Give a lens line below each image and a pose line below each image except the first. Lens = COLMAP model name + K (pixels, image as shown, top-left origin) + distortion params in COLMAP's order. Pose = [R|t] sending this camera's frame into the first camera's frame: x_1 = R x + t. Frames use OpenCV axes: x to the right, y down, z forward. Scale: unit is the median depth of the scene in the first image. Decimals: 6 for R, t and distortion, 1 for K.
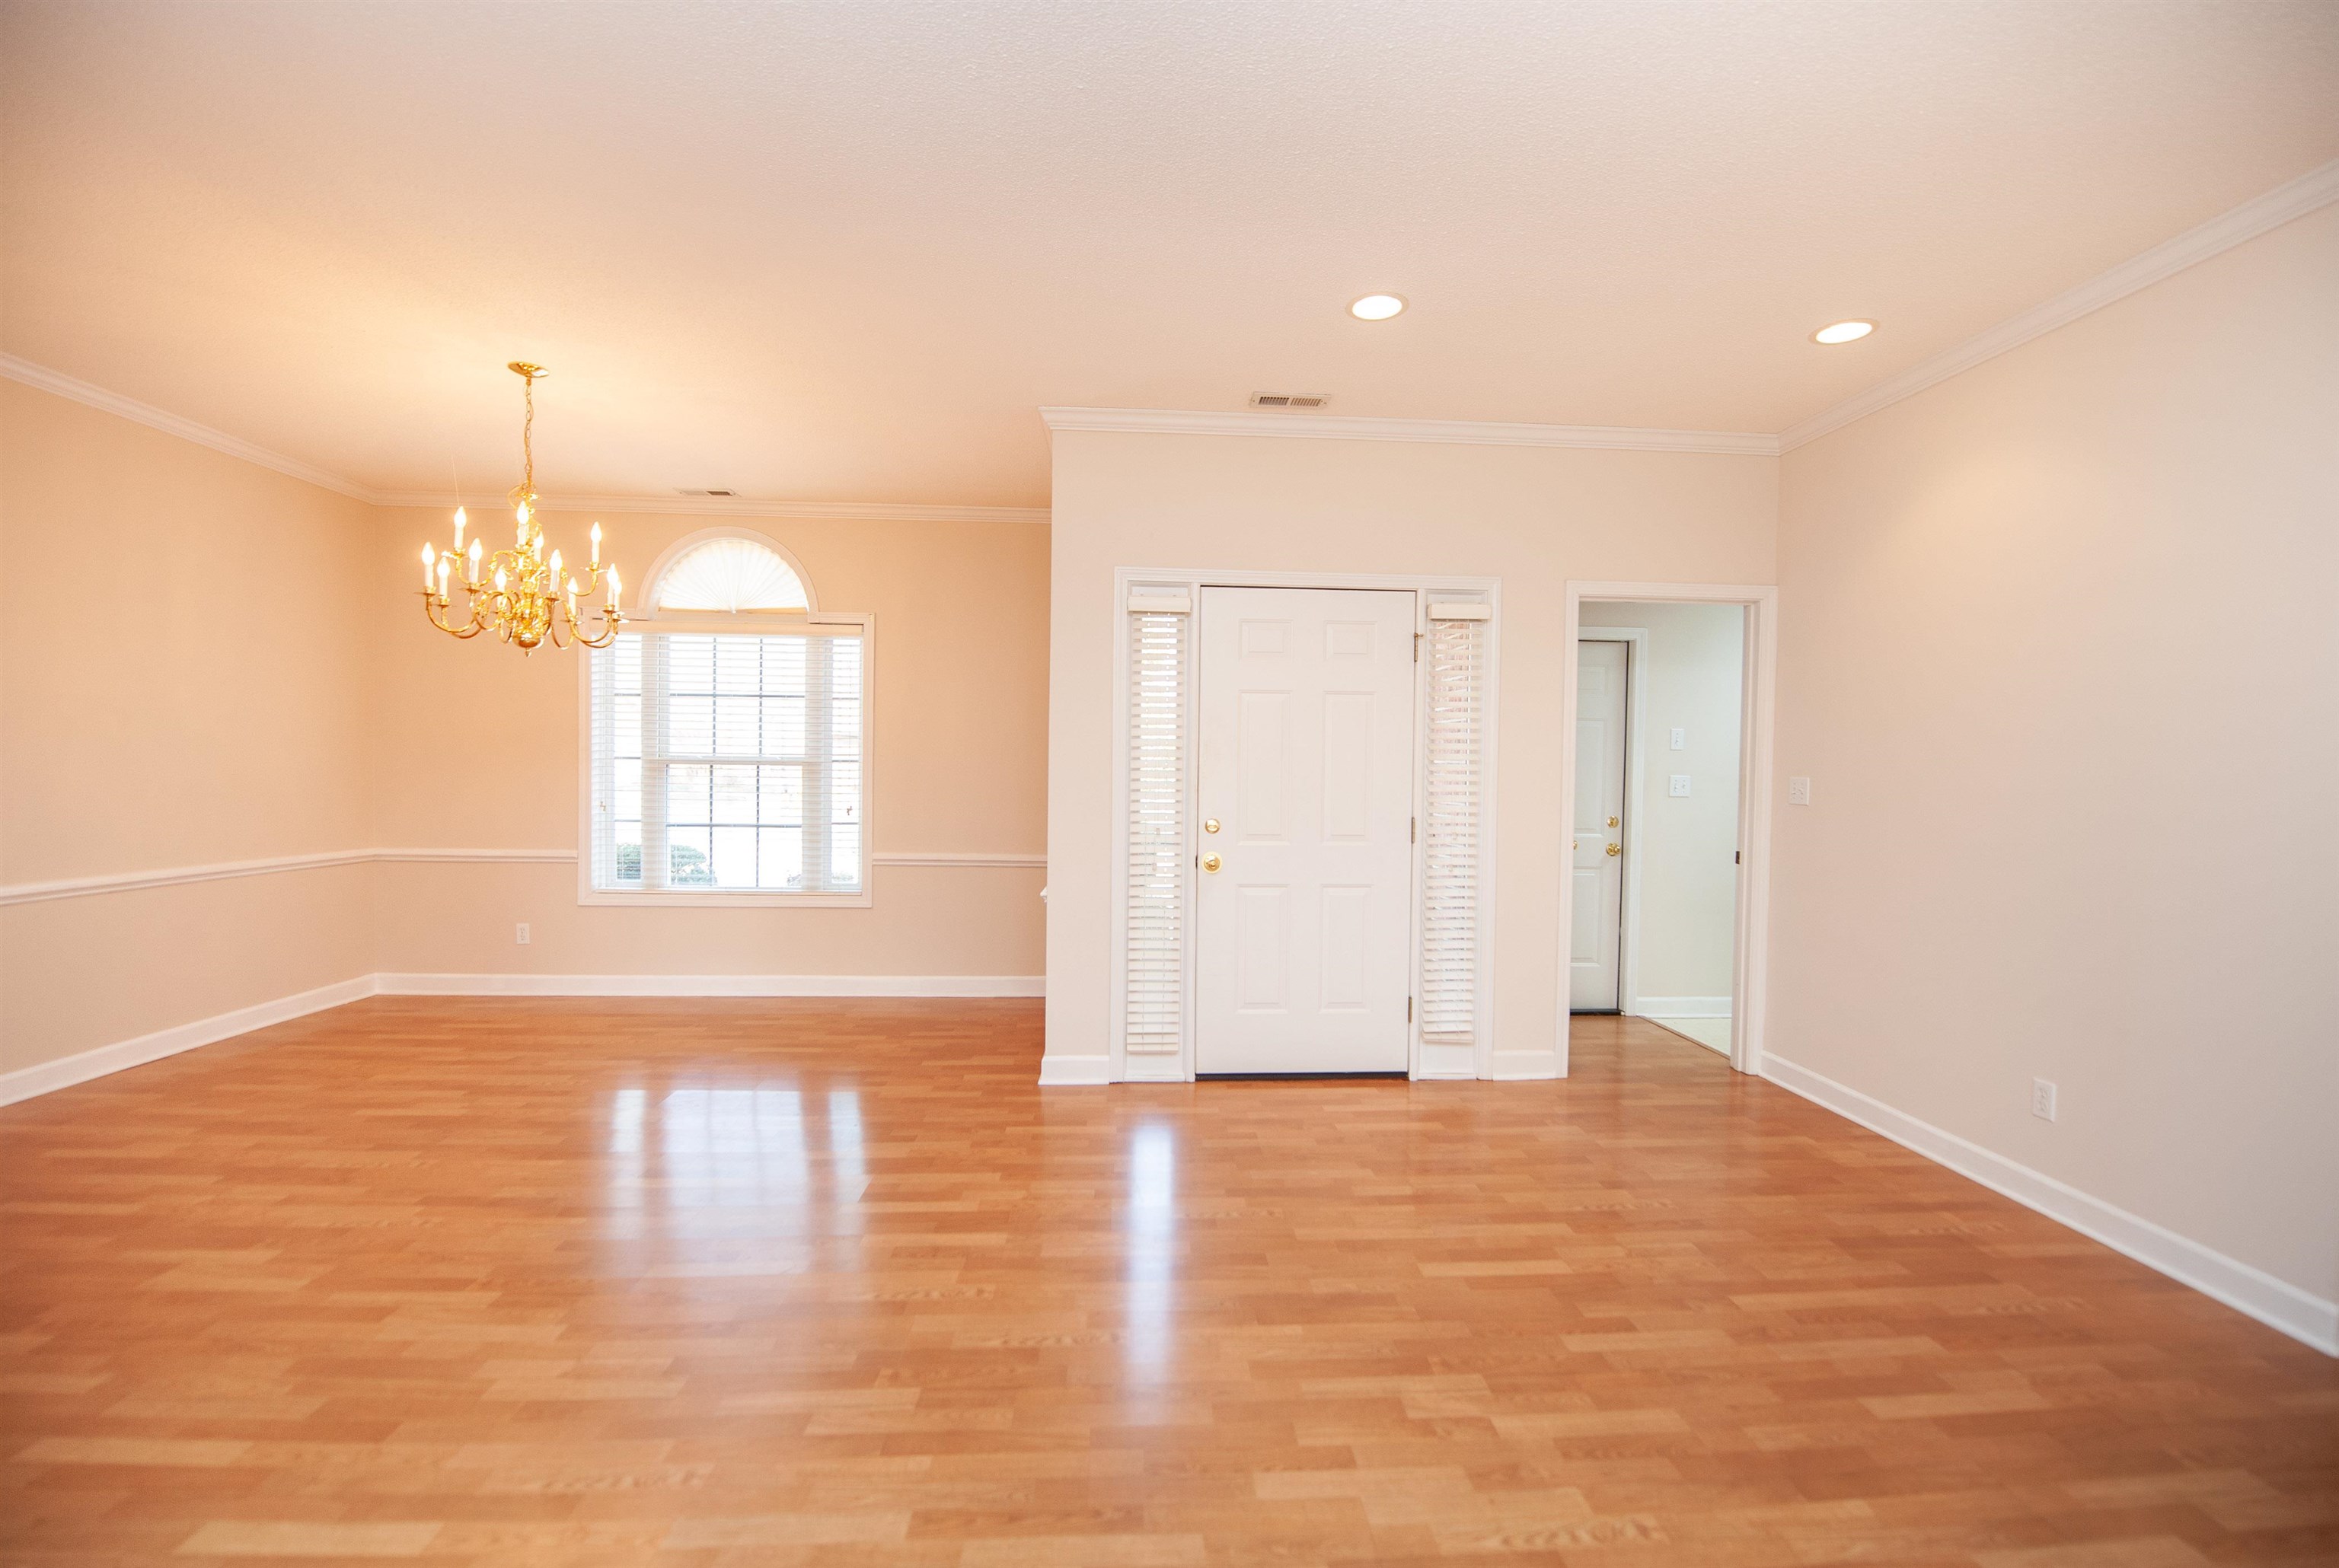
lens RADIAL K [[953.9, 0, 1181.9], [0, 953.9, 791.9], [0, 0, 1]] dist [-0.020261, -0.000659]
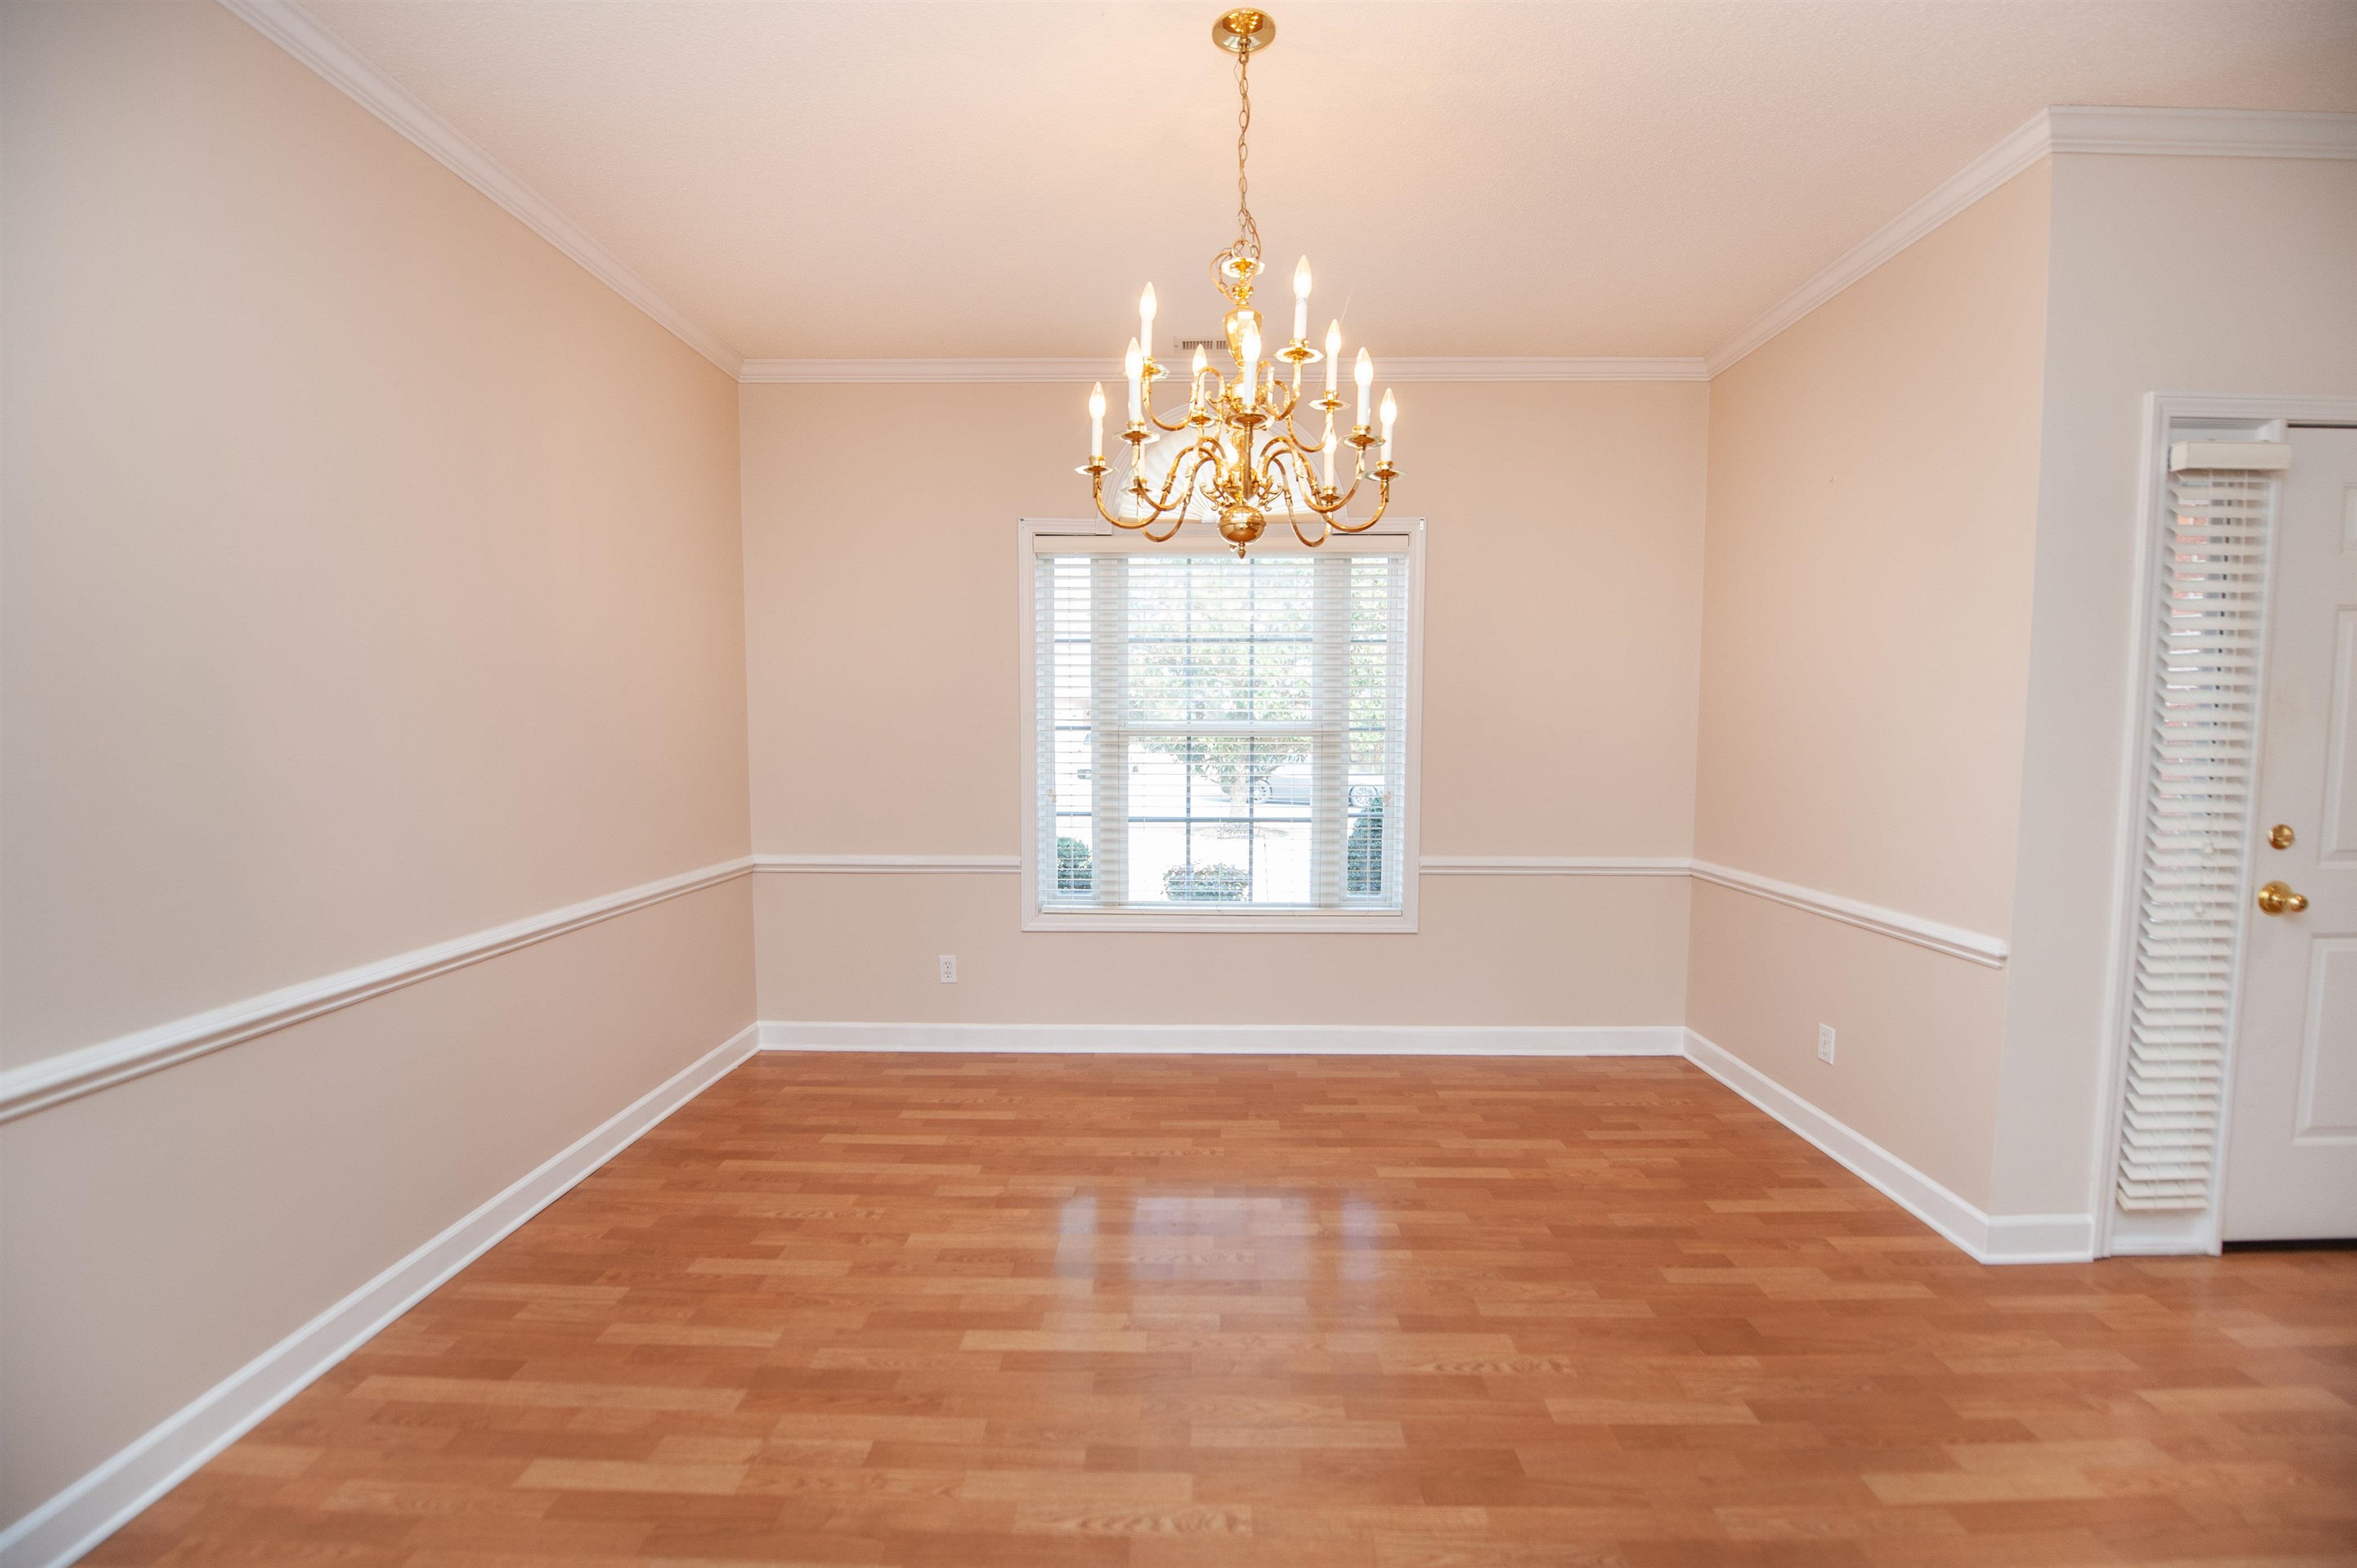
lens RADIAL K [[952.3, 0, 1182.0], [0, 952.3, 787.8], [0, 0, 1]] dist [-0.000703, -0.006968]
pose [[0.997368, -0.005556, -0.072293, -0.597478], [0.008258, 0.999277, 0.037121, -0.021529], [0.072035, -0.037621, 0.996692, 0.362855]]
